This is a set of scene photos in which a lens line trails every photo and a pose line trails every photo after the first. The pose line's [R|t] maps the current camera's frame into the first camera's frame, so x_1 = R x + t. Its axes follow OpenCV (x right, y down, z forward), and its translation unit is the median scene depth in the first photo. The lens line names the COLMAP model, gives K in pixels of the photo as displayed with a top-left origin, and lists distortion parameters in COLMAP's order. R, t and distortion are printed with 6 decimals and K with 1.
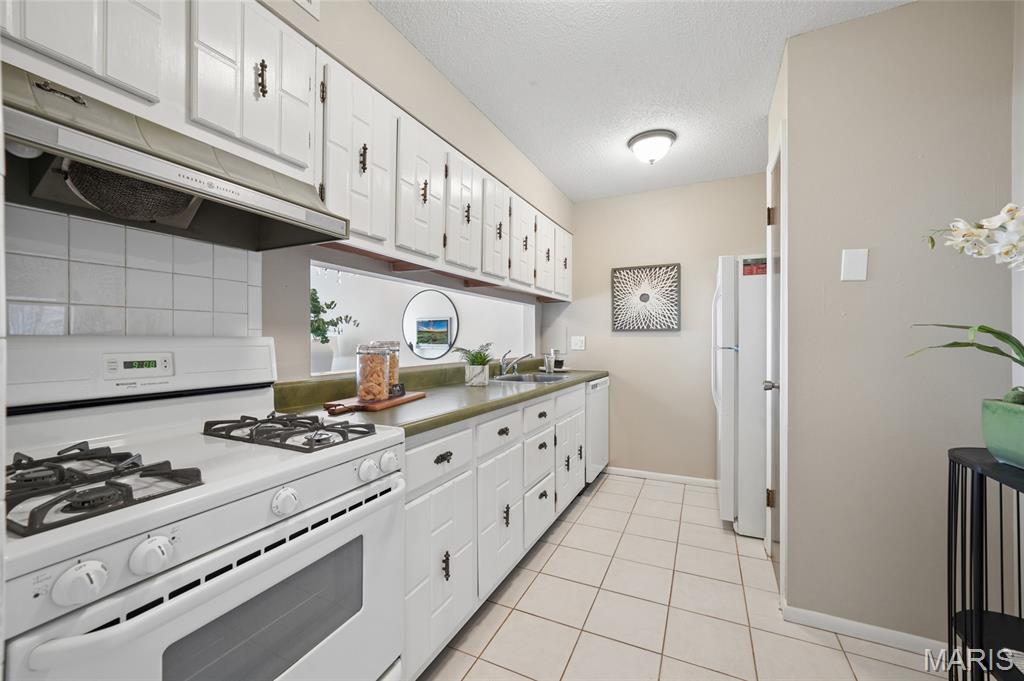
lens RADIAL K [[406.6, 0, 510.2], [0, 406.6, 340.2], [0, 0, 1]] dist [-0.009861, 0.001385]
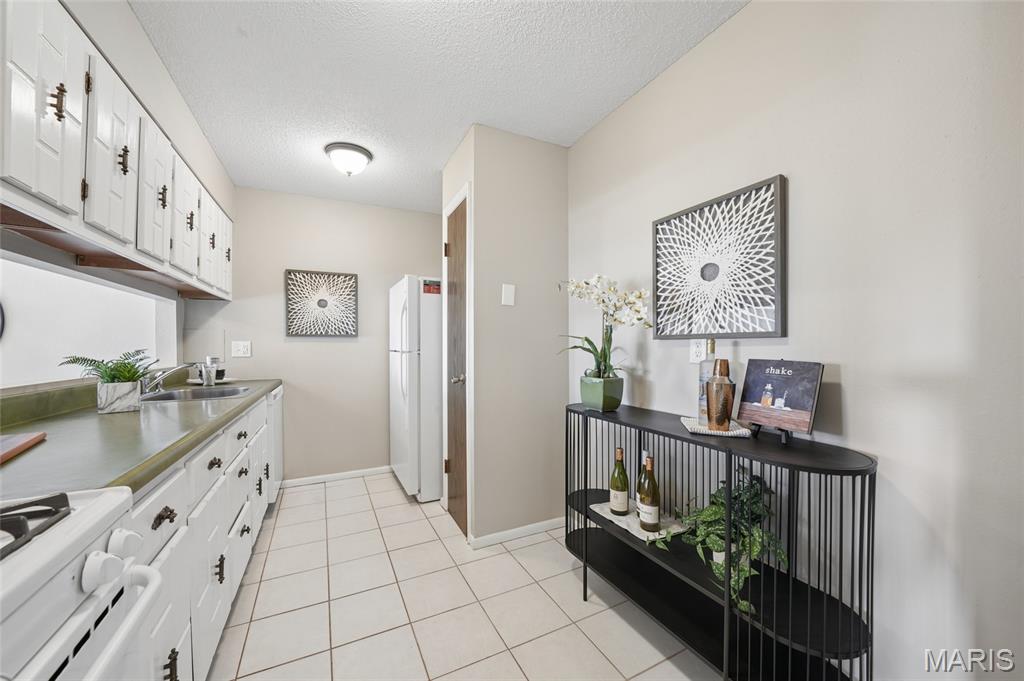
lens RADIAL K [[375.6, 0, 508.9], [0, 375.6, 349.1], [0, 0, 1]] dist [-0.013981, -0.000229]
pose [[0.609430, -0.008938, 0.792789, -0.171067], [0.002242, 0.999952, 0.009550, 0.001119], [-0.792837, -0.004043, 0.609421, 0.092886]]
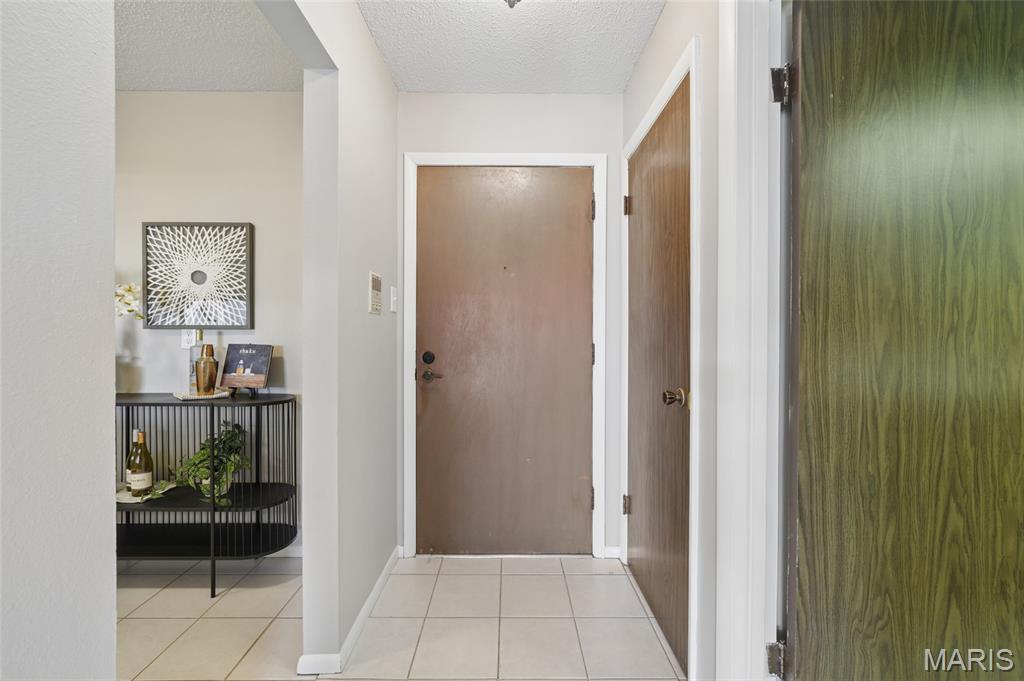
lens RADIAL K [[406.6, 0, 508.7], [0, 406.6, 338.1], [0, 0, 1]] dist [-0.009861, 0.001385]
pose [[-0.456616, -0.009534, 0.889613, -0.685634], [-0.004142, 0.999955, 0.008590, -0.001145], [-0.889654, 0.000237, -0.456635, -0.016443]]
